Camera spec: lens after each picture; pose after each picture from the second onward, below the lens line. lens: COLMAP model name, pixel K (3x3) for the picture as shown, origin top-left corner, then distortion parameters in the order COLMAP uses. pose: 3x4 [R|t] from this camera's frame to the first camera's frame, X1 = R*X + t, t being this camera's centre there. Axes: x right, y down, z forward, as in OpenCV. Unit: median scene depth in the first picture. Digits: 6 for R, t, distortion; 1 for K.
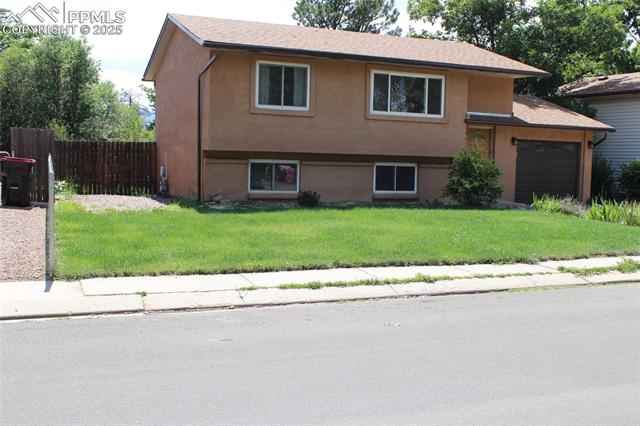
lens RADIAL K [[753.3, 0, 317.3], [0, 753.3, 211.7], [0, 0, 1]] dist [-0.067505, 0.000000]
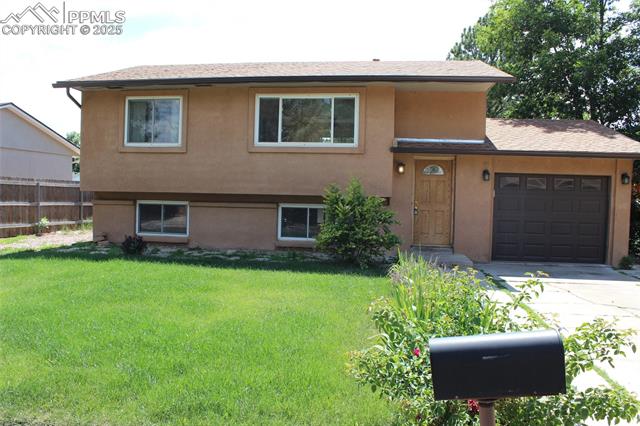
lens RADIAL K [[537.0, 0, 320.5], [0, 537.0, 219.9], [0, 0, 1]] dist [-0.158611, 0.119112]
pose [[0.845779, 0.015012, -0.533322, 0.449153], [-0.037281, 0.998824, -0.031009, -0.031139], [0.532229, 0.046110, 0.845344, 0.530577]]
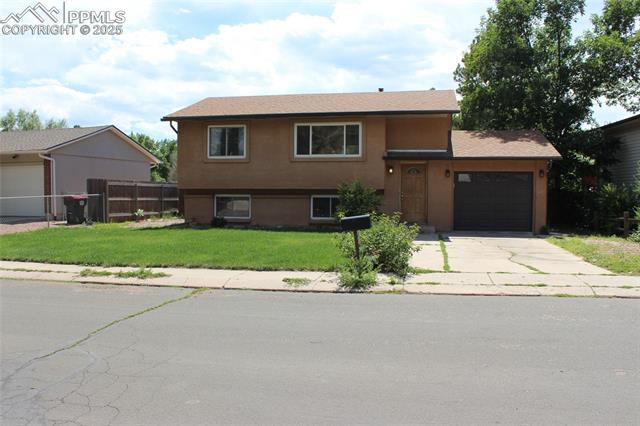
lens RADIAL K [[537.0, 0, 318.7], [0, 537.0, 208.9], [0, 0, 1]] dist [-0.158611, 0.119112]
pose [[0.808059, -0.005902, -0.589072, 0.636758], [-0.025530, 0.998660, -0.045026, -0.001861], [0.588548, 0.051422, 0.806826, 0.286795]]
